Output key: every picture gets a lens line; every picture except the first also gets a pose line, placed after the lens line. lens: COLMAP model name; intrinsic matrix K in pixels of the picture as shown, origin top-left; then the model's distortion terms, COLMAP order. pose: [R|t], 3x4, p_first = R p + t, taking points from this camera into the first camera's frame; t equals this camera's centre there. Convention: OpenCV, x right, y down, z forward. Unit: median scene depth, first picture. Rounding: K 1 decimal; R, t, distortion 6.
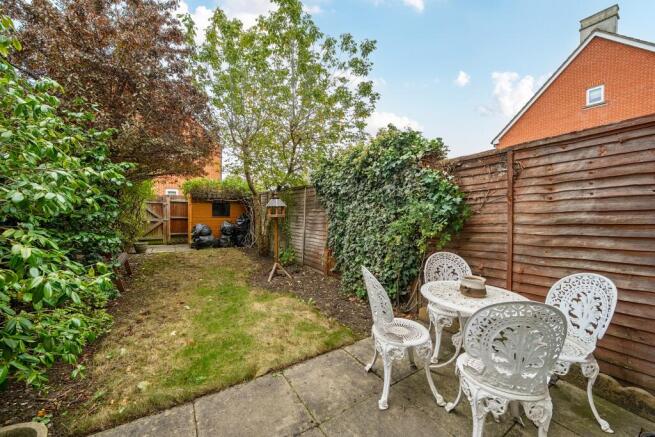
lens RADIAL K [[233.0, 0, 322.7], [0, 233.0, 217.8], [0, 0, 1]] dist [0.000595, 0.000022]
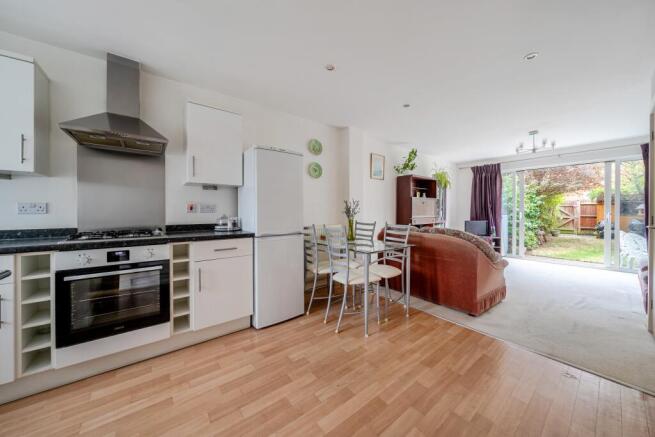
lens RADIAL K [[224.7, 0, 323.8], [0, 224.7, 213.4], [0, 0, 1]] dist [-0.000124, -0.000184]
pose [[0.071229, 0.005353, -0.997446, 0.644559], [-0.013248, 0.999902, 0.004420, -0.000193], [0.997372, 0.012899, 0.071293, -0.701959]]
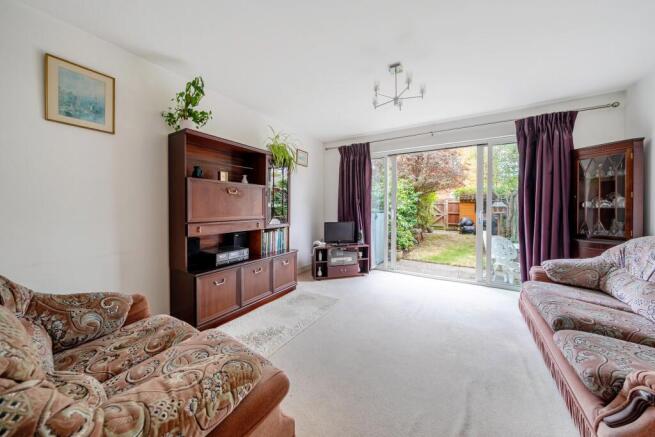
lens RADIAL K [[224.7, 0, 326.1], [0, 224.7, 212.4], [0, 0, 1]] dist [-0.000124, -0.000184]
pose [[0.418702, 0.013240, -0.908027, 0.395702], [-0.014383, 0.999865, 0.007947, -0.005161], [0.908010, 0.009732, 0.418836, -0.393626]]
